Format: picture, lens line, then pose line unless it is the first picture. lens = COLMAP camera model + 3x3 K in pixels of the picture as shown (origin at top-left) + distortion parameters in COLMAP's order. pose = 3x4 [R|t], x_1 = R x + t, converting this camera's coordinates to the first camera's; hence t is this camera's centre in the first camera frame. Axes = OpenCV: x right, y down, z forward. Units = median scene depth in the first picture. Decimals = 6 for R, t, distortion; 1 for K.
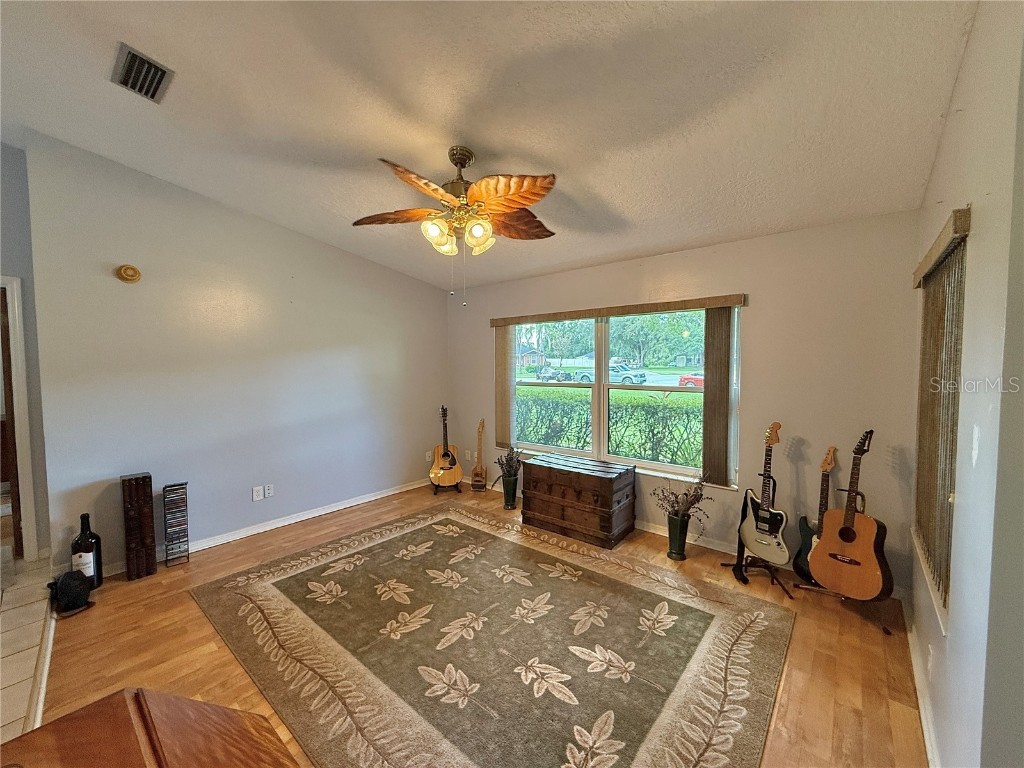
lens RADIAL K [[408.4, 0, 512.0], [0, 408.4, 384.0], [0, 0, 1]] dist [0.001744, 0.000093]
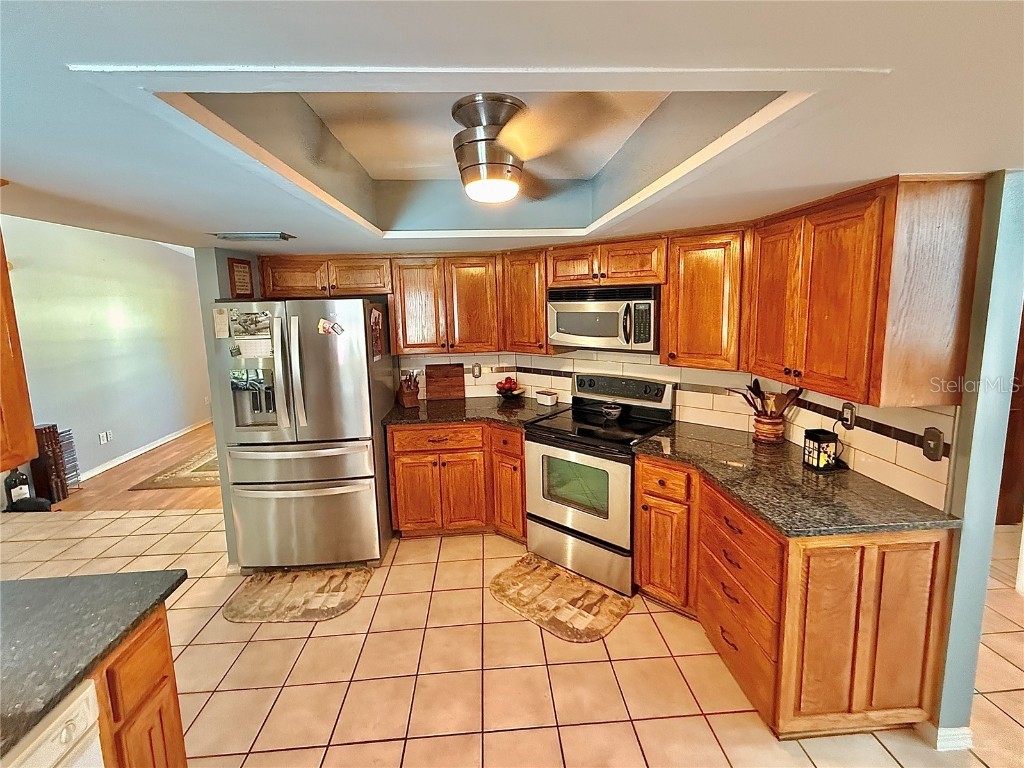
lens RADIAL K [[453.1, 0, 511.7], [0, 453.1, 356.1], [0, 0, 1]] dist [0.002818, 0.000025]
pose [[0.721212, -0.103111, 0.684998, -0.799385], [0.059200, 0.994416, 0.087357, -0.031960], [-0.690180, -0.022451, 0.723289, -1.039968]]
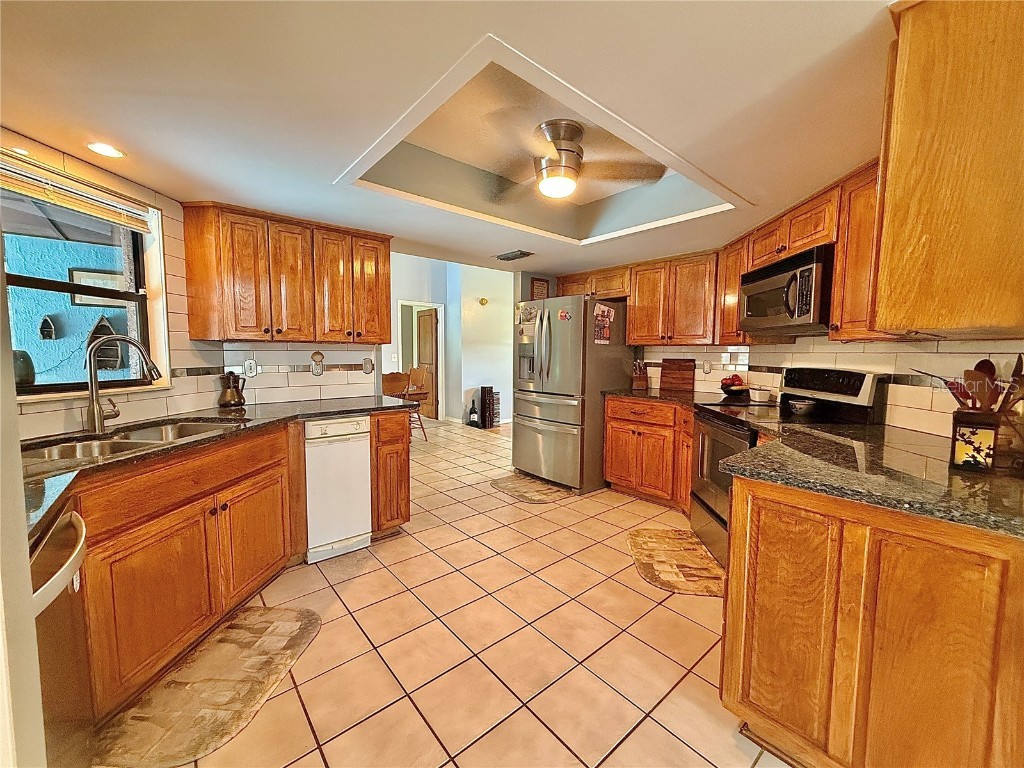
lens RADIAL K [[408.4, 0, 512.0], [0, 408.4, 384.0], [0, 0, 1]] dist [0.001744, 0.000093]
pose [[0.986747, 0.023443, -0.160562, -0.381992], [-0.019211, 0.999427, 0.027858, 0.141139], [0.161124, -0.024405, 0.986632, -1.344304]]
